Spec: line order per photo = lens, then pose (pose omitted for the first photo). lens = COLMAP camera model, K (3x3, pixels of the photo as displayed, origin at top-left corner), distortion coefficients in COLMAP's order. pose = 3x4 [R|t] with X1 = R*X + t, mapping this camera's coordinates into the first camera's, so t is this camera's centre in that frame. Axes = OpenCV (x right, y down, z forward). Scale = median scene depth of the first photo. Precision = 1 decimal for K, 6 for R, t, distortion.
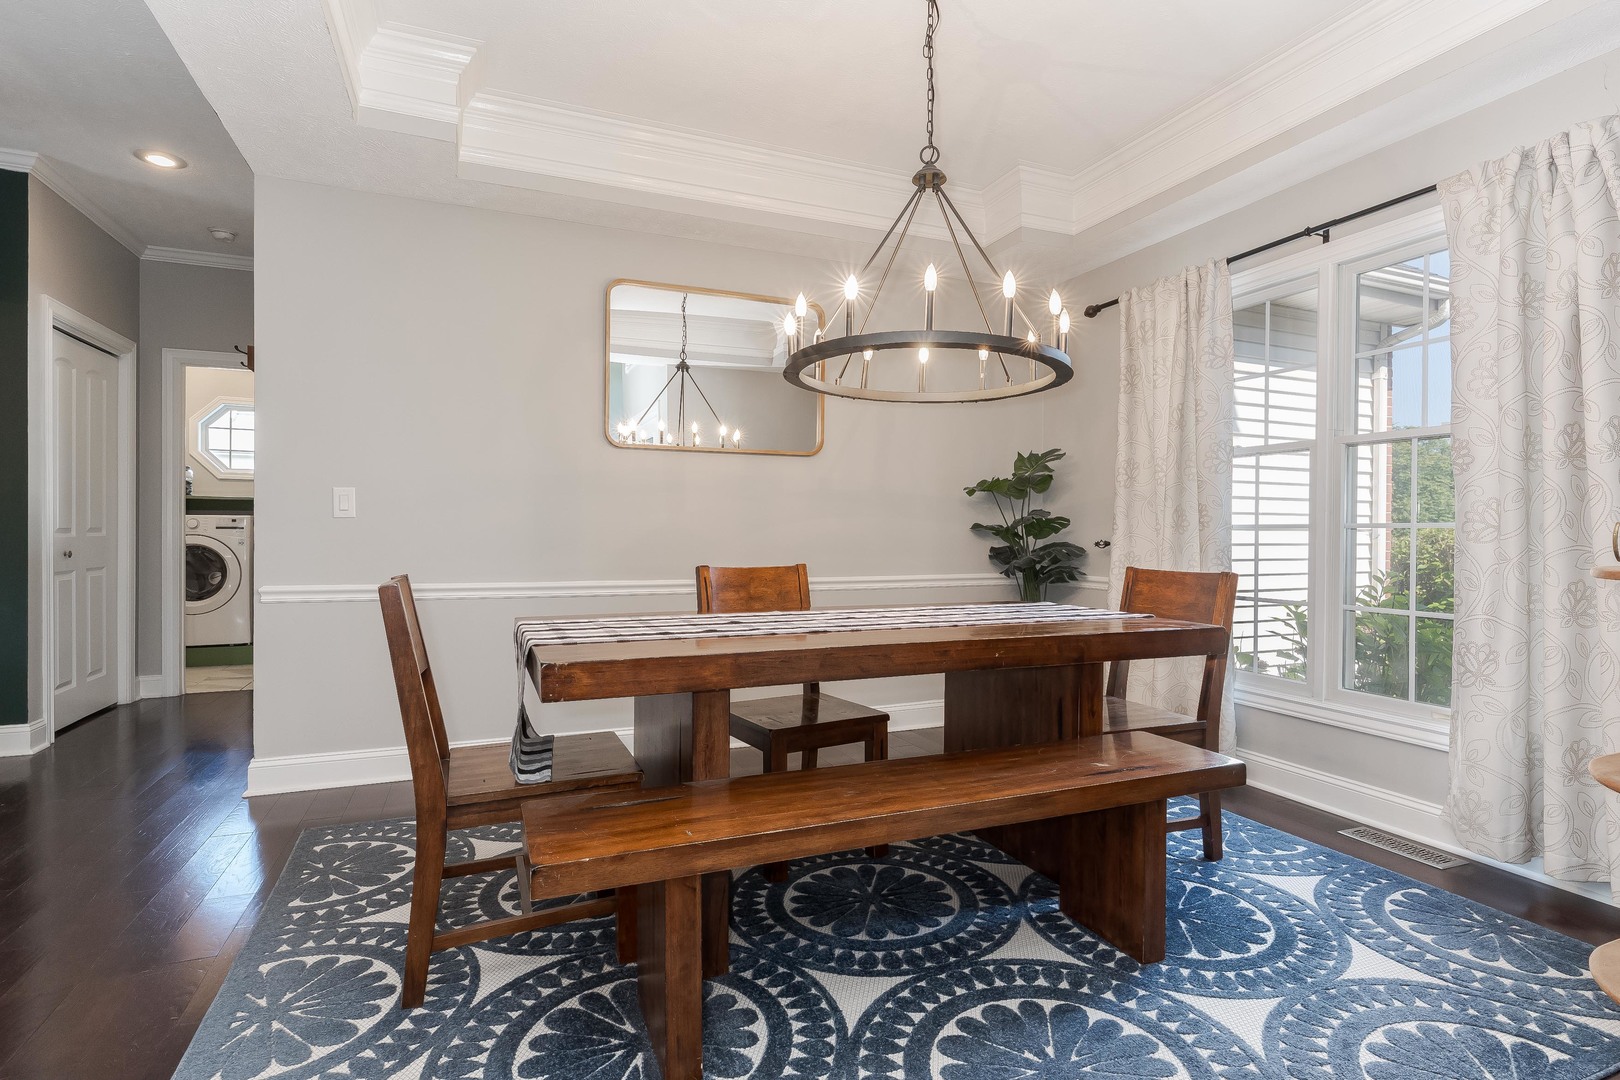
lens RADIAL K [[796.3, 0, 818.2], [0, 796.3, 530.3], [0, 0, 1]] dist [-0.003850, 0.000572]
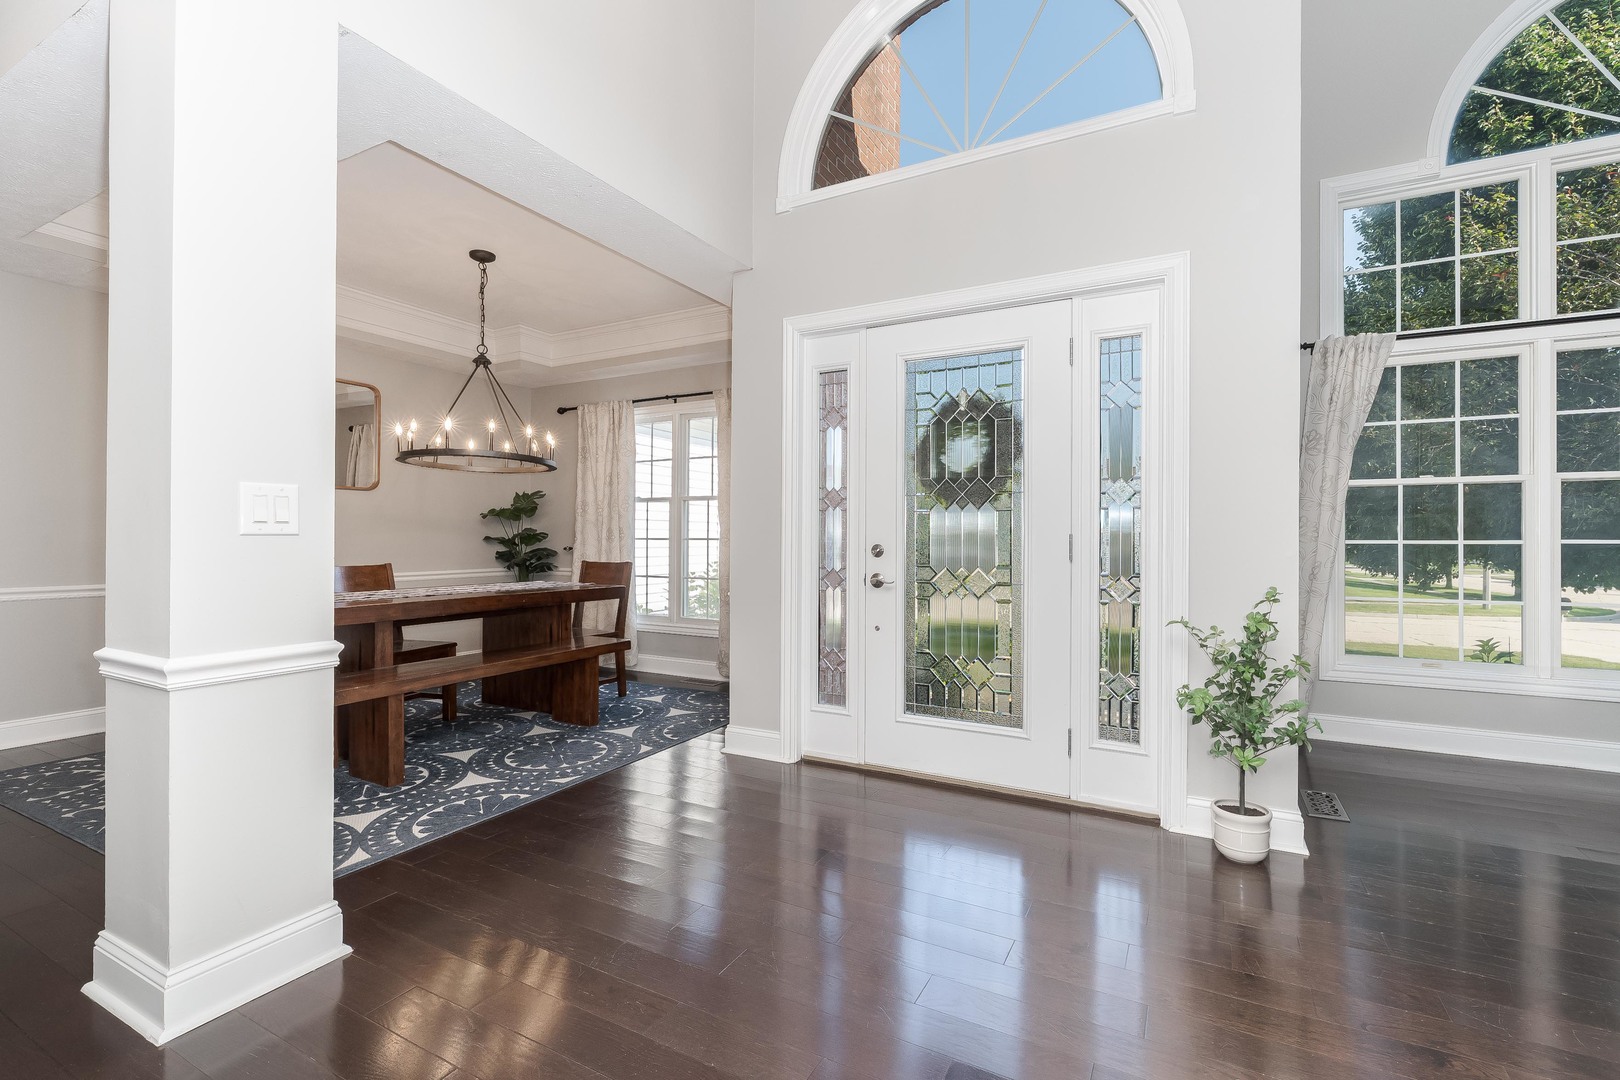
lens RADIAL K [[727.1, 0, 811.5], [0, 727.1, 543.5], [0, 0, 1]] dist [-0.003744, 0.001108]
pose [[0.780090, -0.007082, 0.625627, -0.259234], [-0.000779, 0.999924, 0.012289, -0.016263], [-0.625666, -0.010074, 0.780026, -0.667523]]
